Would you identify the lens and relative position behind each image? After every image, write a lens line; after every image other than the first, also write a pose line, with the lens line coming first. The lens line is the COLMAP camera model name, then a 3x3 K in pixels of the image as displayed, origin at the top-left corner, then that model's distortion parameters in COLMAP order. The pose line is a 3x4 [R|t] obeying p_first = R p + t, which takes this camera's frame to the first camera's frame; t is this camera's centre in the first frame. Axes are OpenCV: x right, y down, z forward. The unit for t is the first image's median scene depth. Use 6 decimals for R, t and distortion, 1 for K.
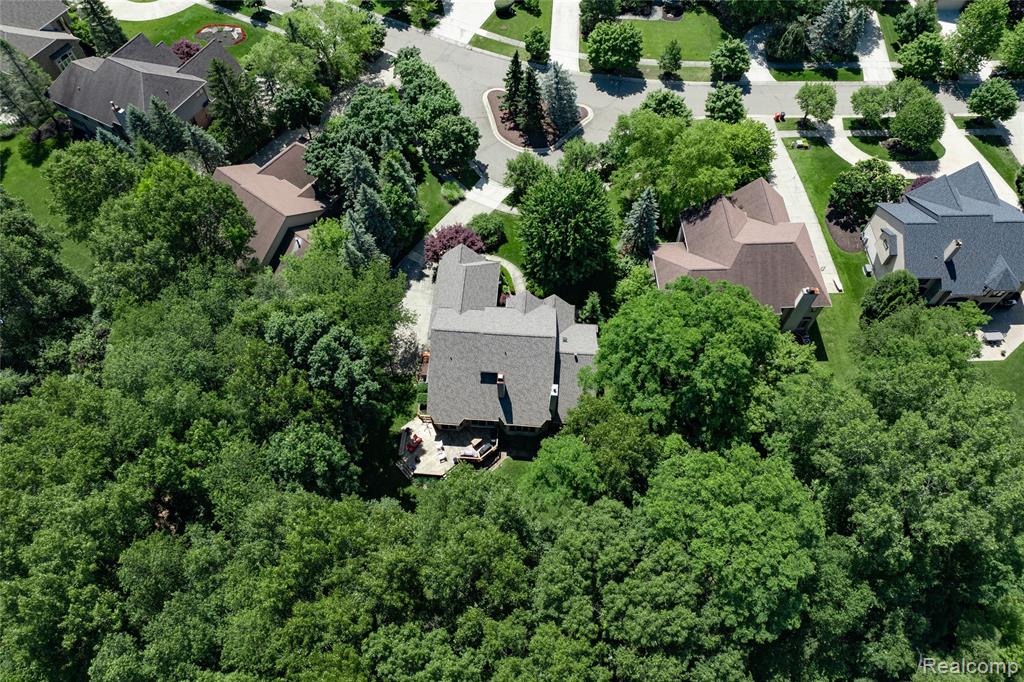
lens RADIAL K [[713.8, 0, 507.9], [0, 713.8, 341.2], [0, 0, 1]] dist [-0.049623, 0.016013]
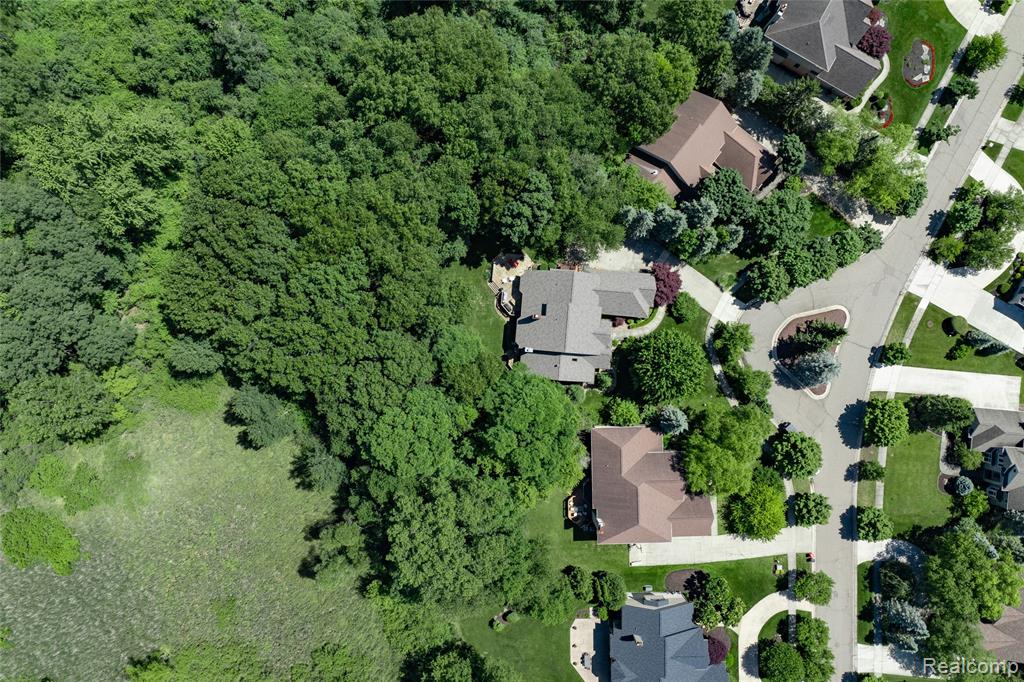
lens RADIAL K [[713.8, 0, 513.4], [0, 713.8, 336.8], [0, 0, 1]] dist [-0.049623, 0.016013]
pose [[-0.014999, 0.999885, 0.002158, 0.023996], [-0.857439, -0.013972, 0.514396, -0.532280], [0.514367, 0.005865, 0.857550, -0.286601]]
